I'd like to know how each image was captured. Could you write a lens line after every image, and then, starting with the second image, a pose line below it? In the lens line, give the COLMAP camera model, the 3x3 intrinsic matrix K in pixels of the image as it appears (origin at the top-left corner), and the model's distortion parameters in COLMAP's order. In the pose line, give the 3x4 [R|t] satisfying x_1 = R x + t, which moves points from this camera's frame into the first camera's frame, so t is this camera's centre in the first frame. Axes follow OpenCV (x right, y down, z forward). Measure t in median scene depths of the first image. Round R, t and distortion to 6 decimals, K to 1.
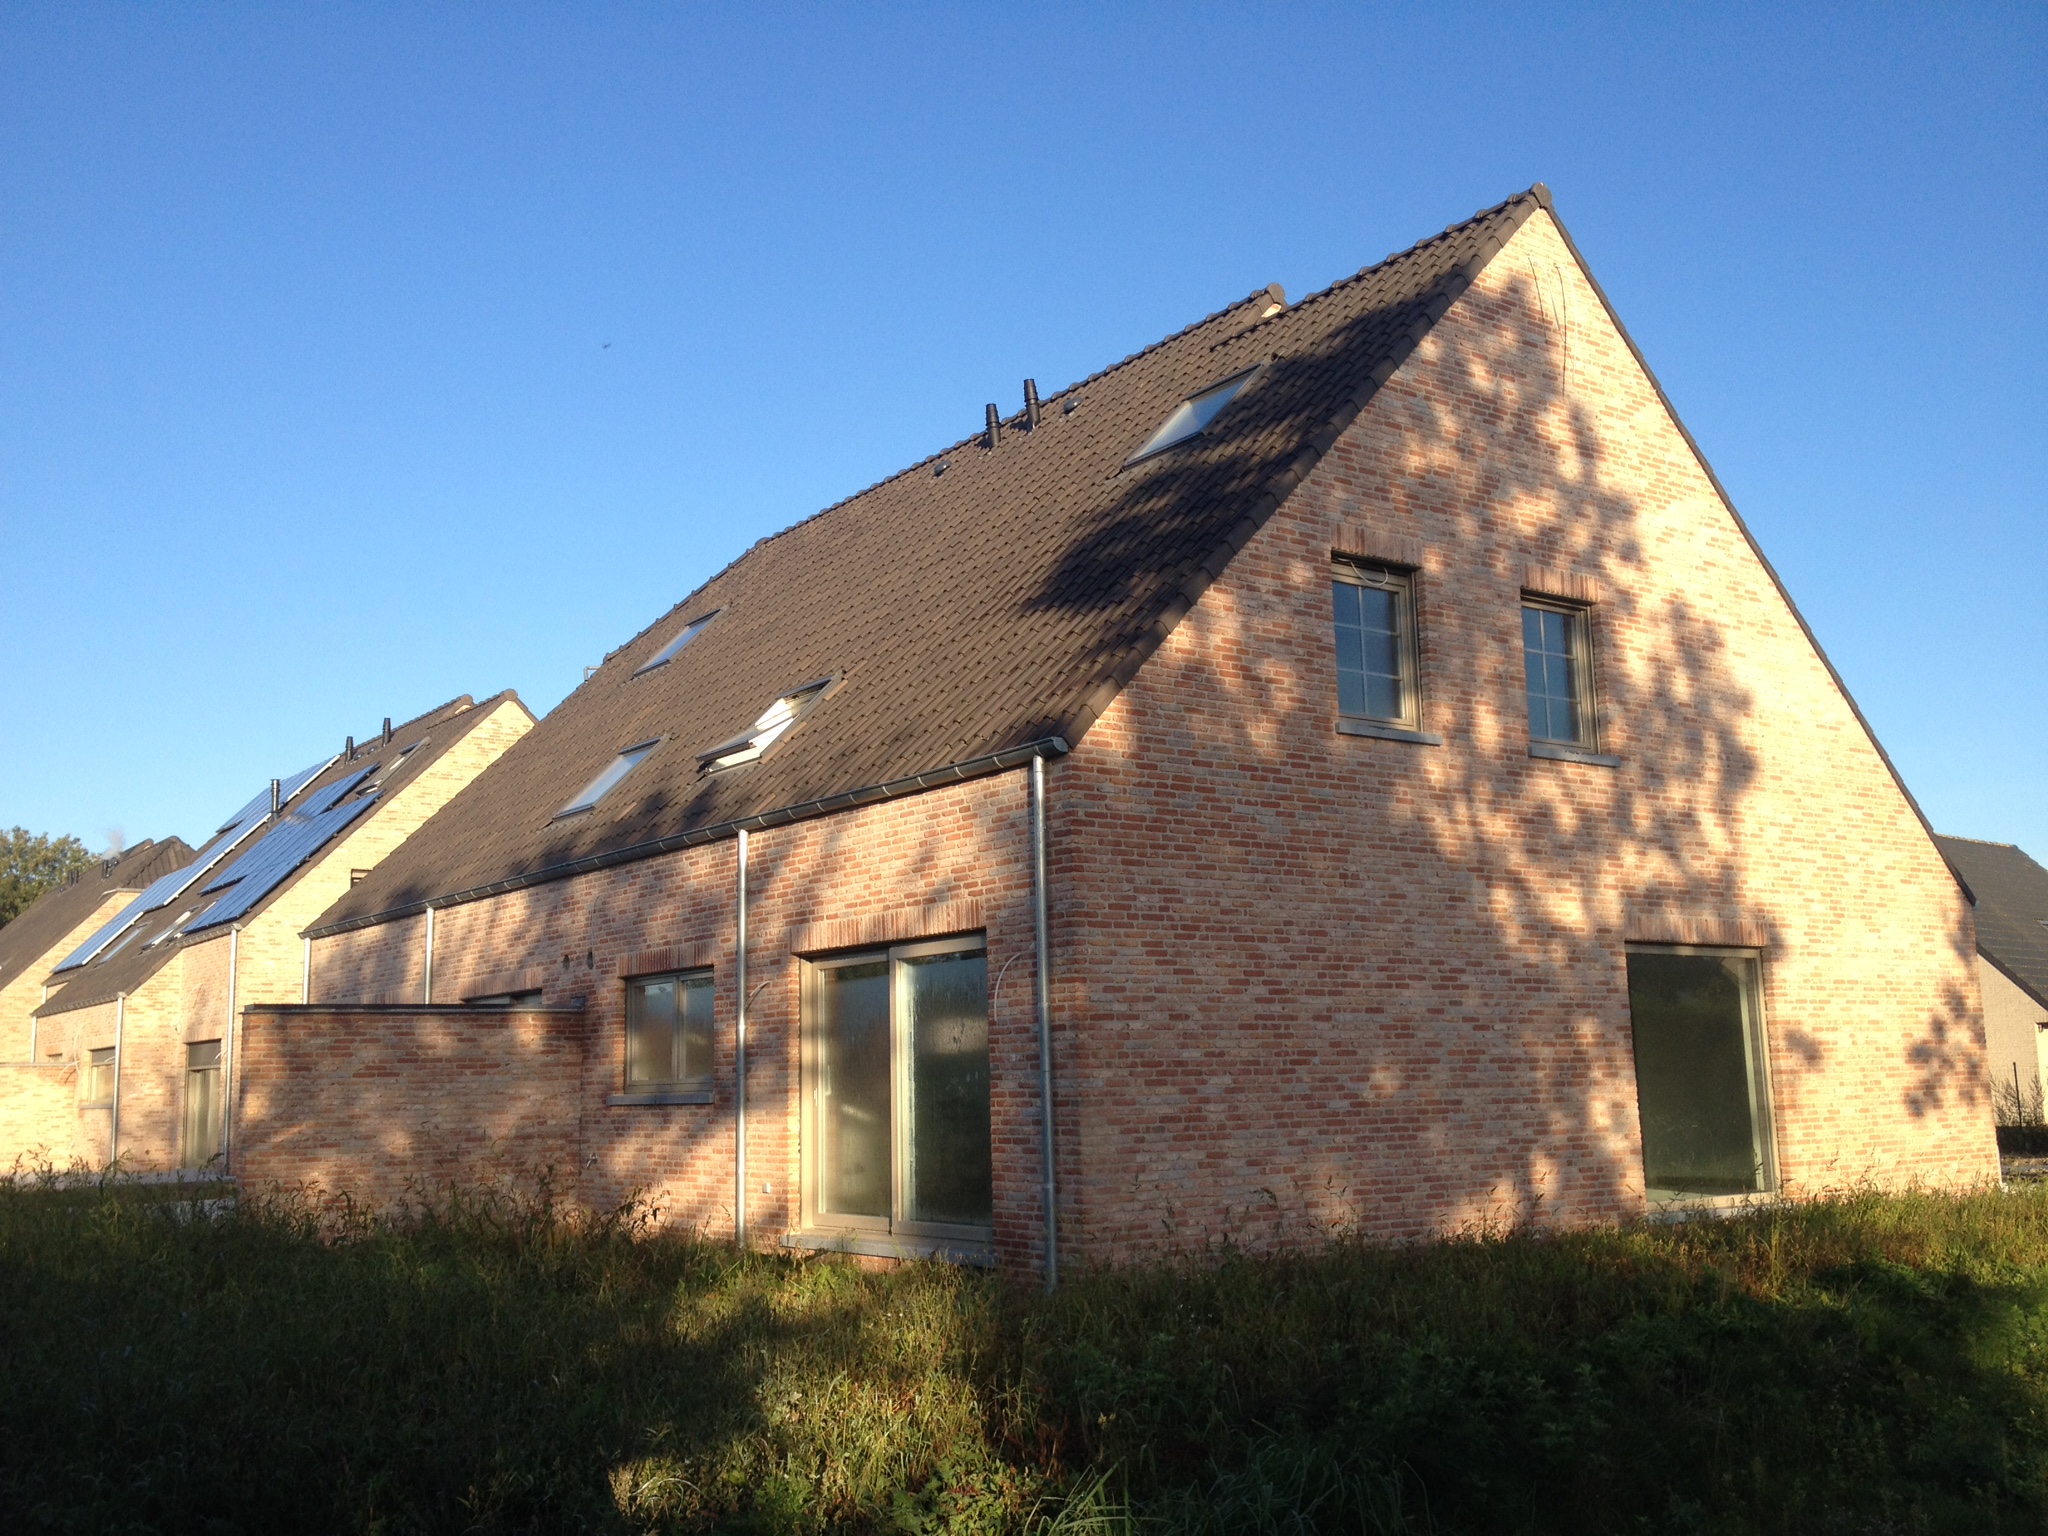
lens RADIAL K [[1842.6, 0, 989.0], [0, 1842.6, 704.0], [0, 0, 1]] dist [0.156122, -0.299408]
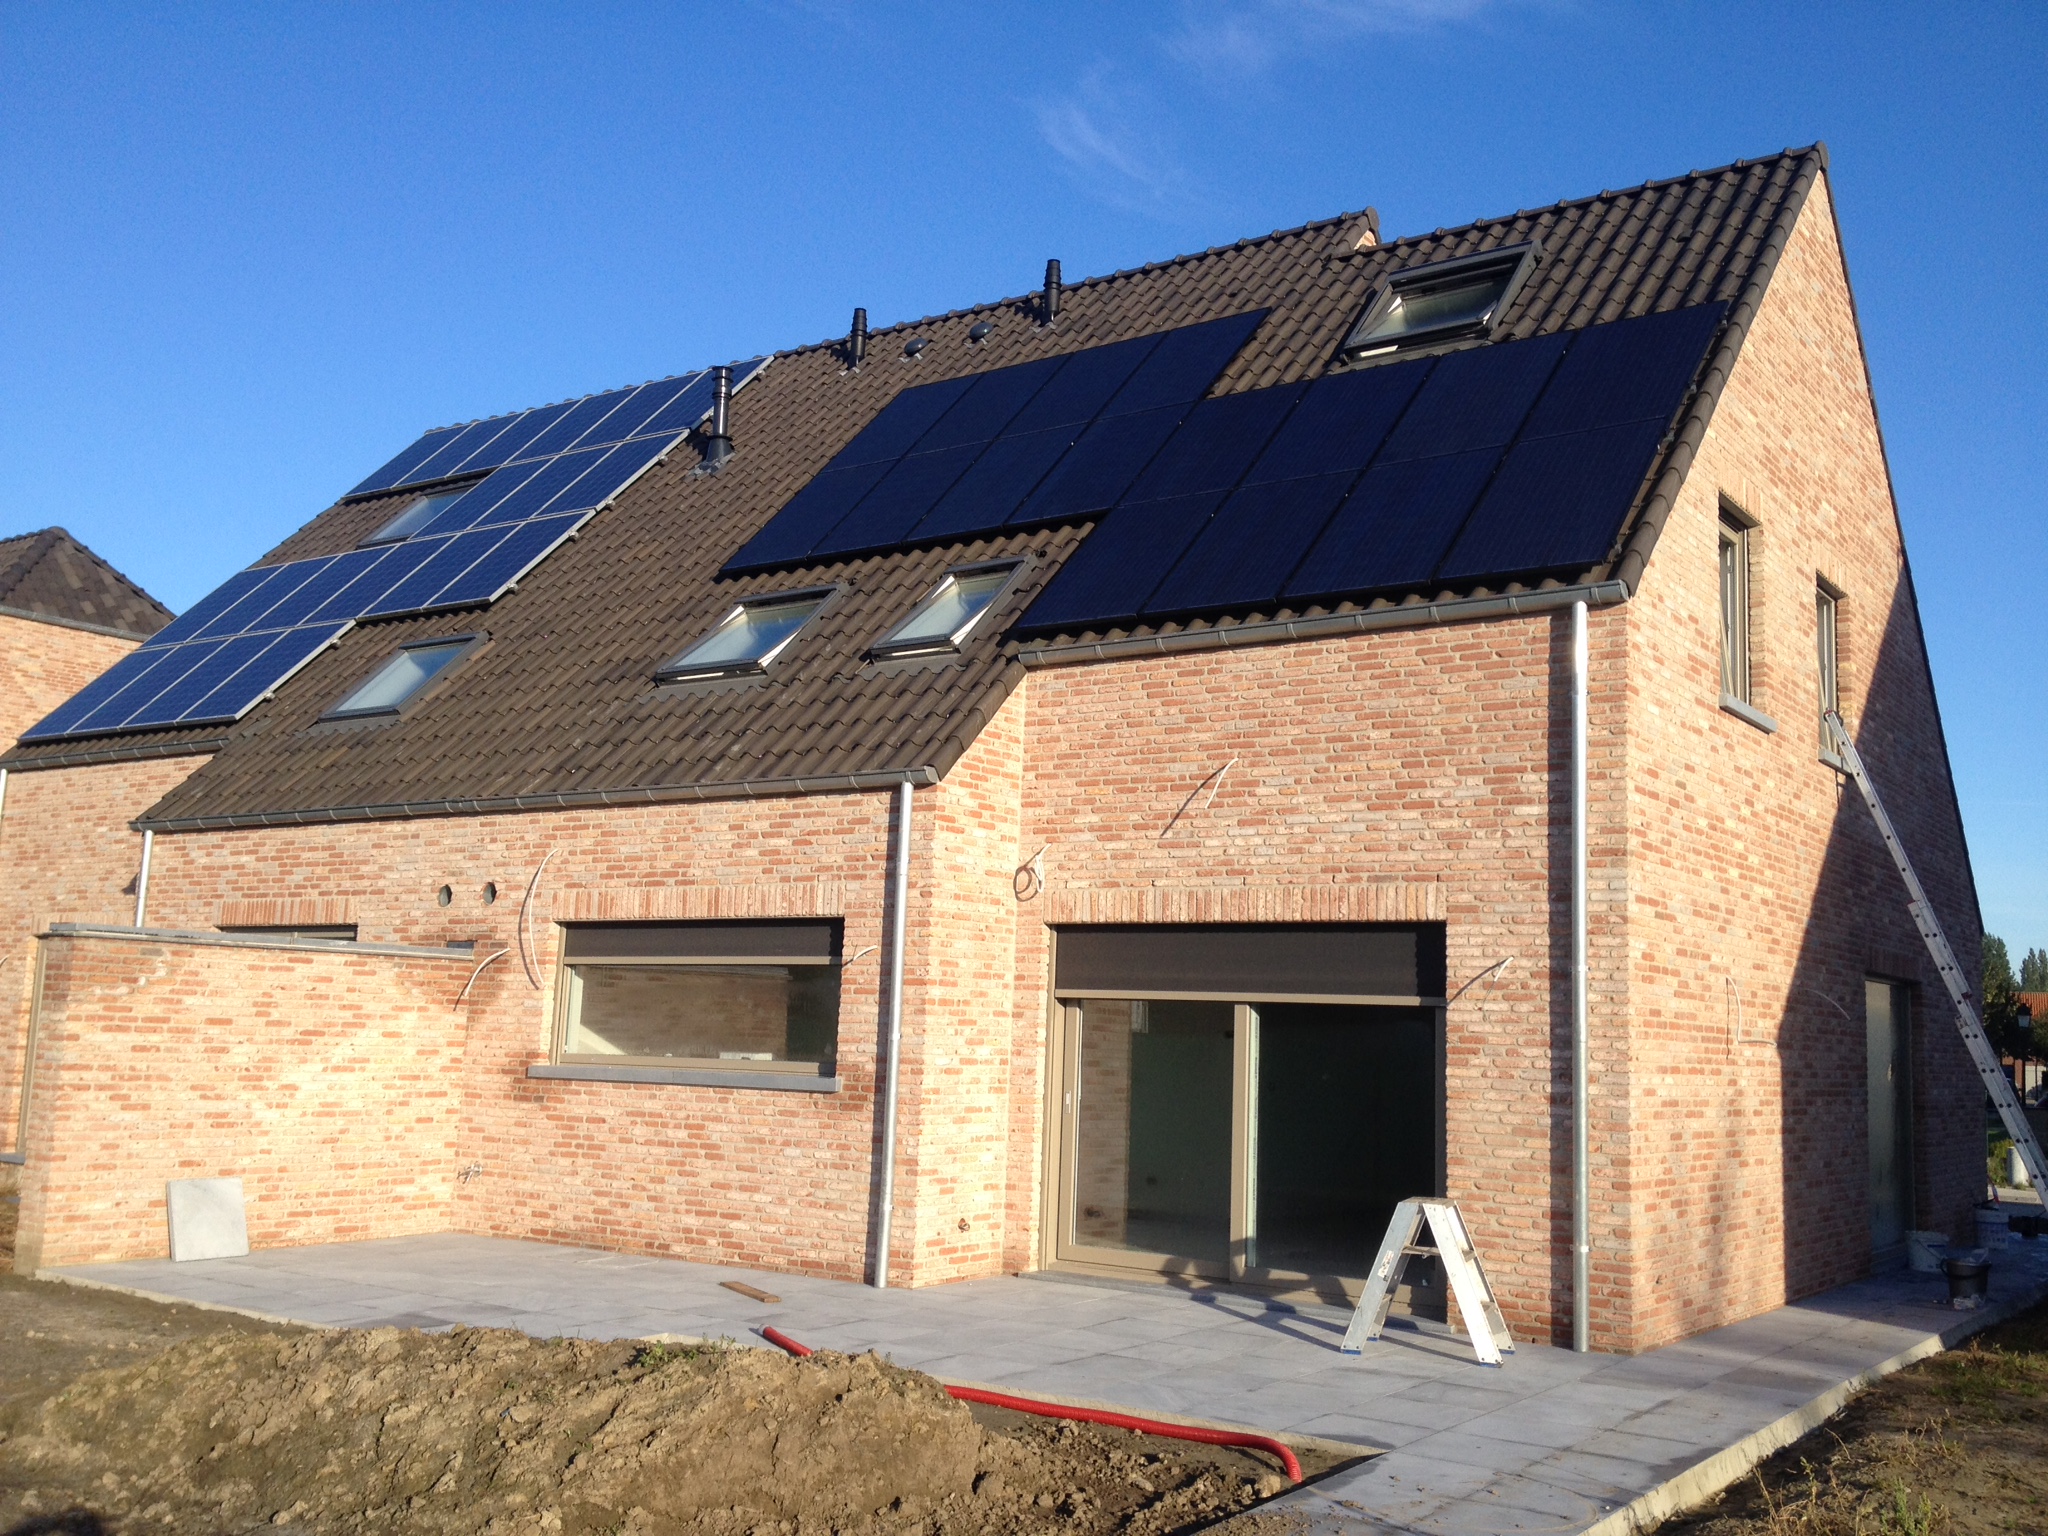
lens RADIAL K [[1842.6, 0, 989.0], [0, 1842.6, 704.0], [0, 0, 1]] dist [0.156122, -0.299408]
pose [[0.923470, 0.161132, 0.348195, -0.252838], [-0.144091, 0.986757, -0.074481, 0.074131], [-0.355586, 0.018609, 0.934458, 0.297213]]
